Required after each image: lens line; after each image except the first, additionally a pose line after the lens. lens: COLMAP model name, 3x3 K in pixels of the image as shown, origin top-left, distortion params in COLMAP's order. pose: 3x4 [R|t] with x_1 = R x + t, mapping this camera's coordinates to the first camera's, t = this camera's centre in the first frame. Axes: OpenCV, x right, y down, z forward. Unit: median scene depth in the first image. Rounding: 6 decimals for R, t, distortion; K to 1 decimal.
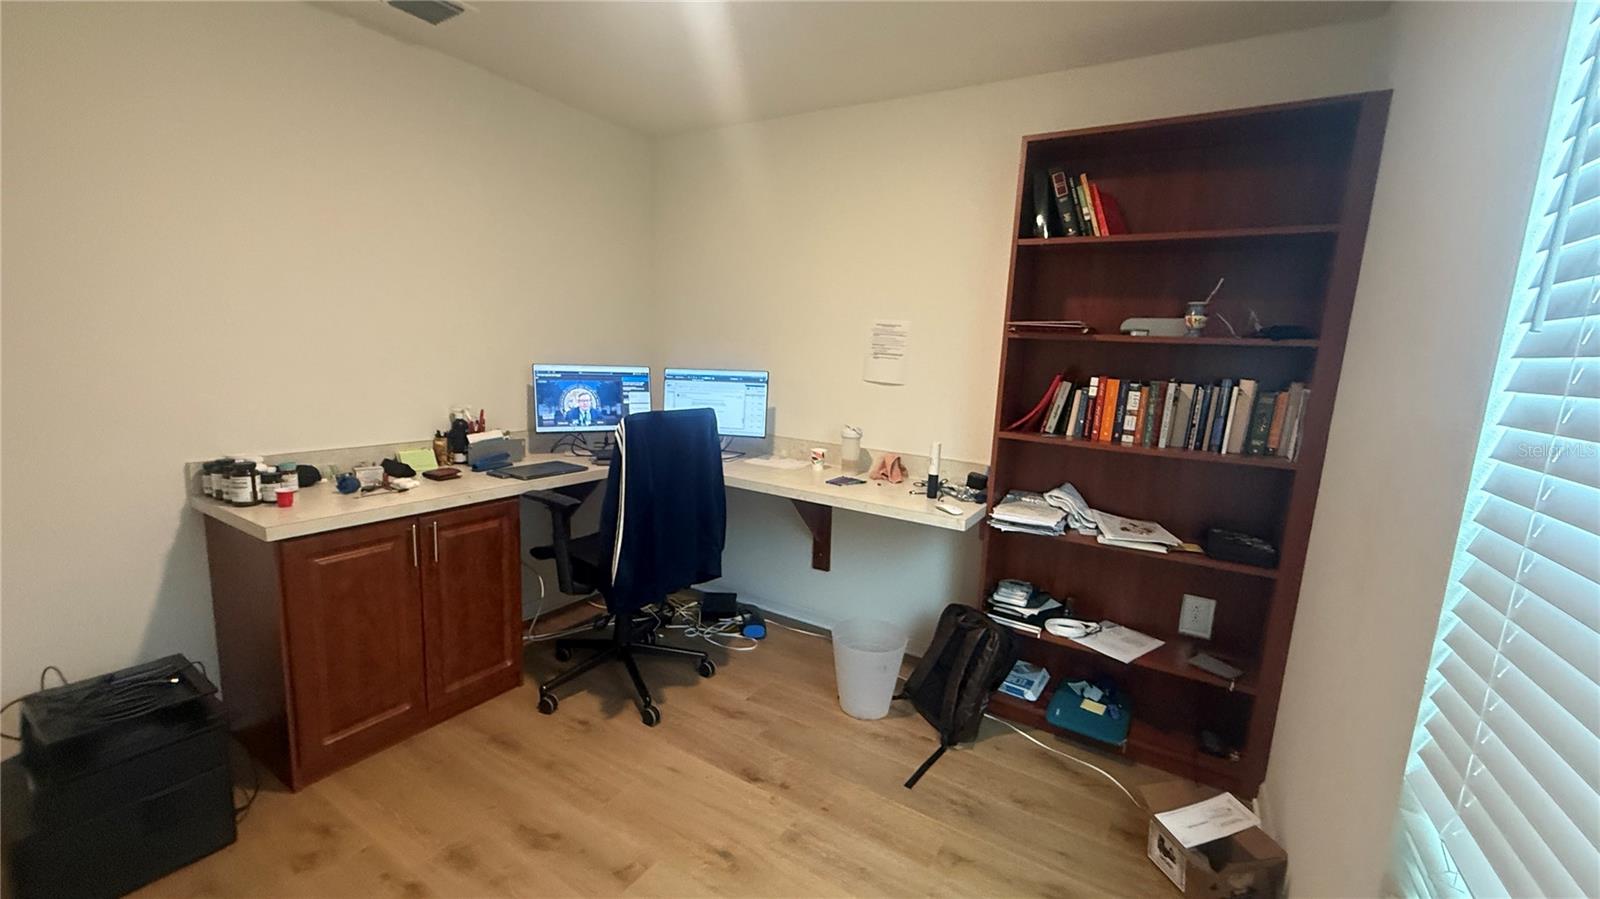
lens RADIAL K [[635.9, 0, 796.3], [0, 635.9, 454.1], [0, 0, 1]] dist [0.001138, -0.000944]
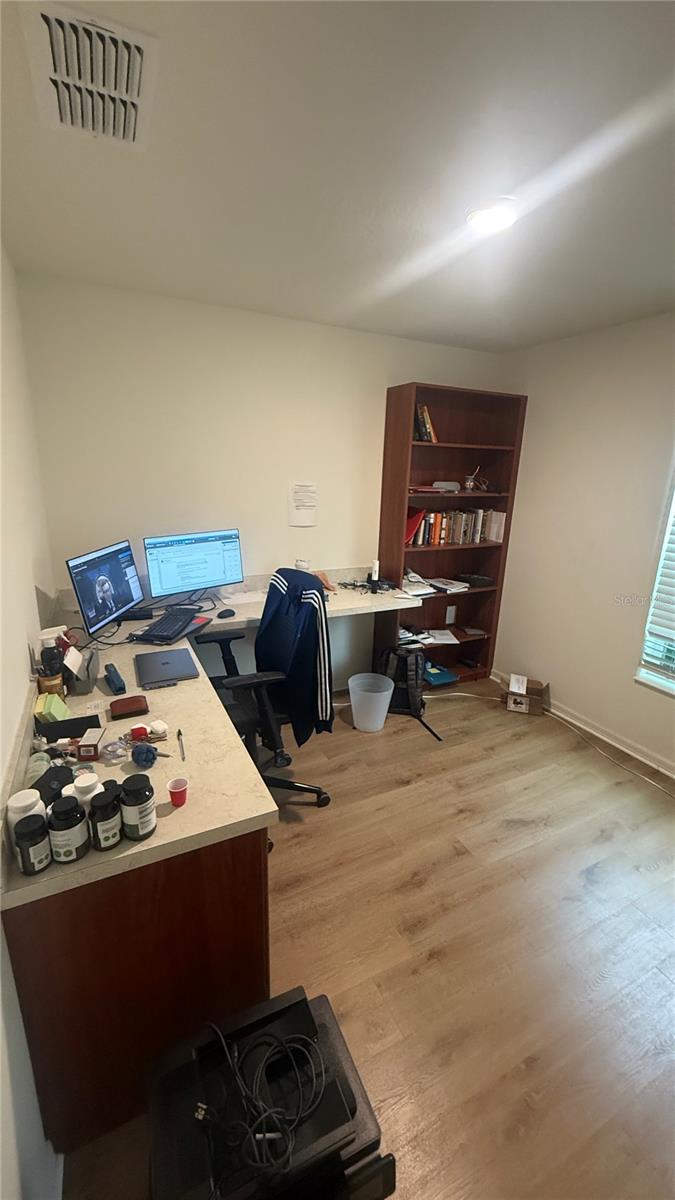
lens RADIAL K [[476.9, 0, 341.8], [0, 476.9, 599.9], [0, 0, 1]] dist [0.001138, -0.000944]
pose [[0.528268, -0.262041, 0.807631, -0.953424], [0.137022, 0.965028, 0.223484, -0.232466], [-0.837949, -0.007396, 0.545699, 0.426240]]
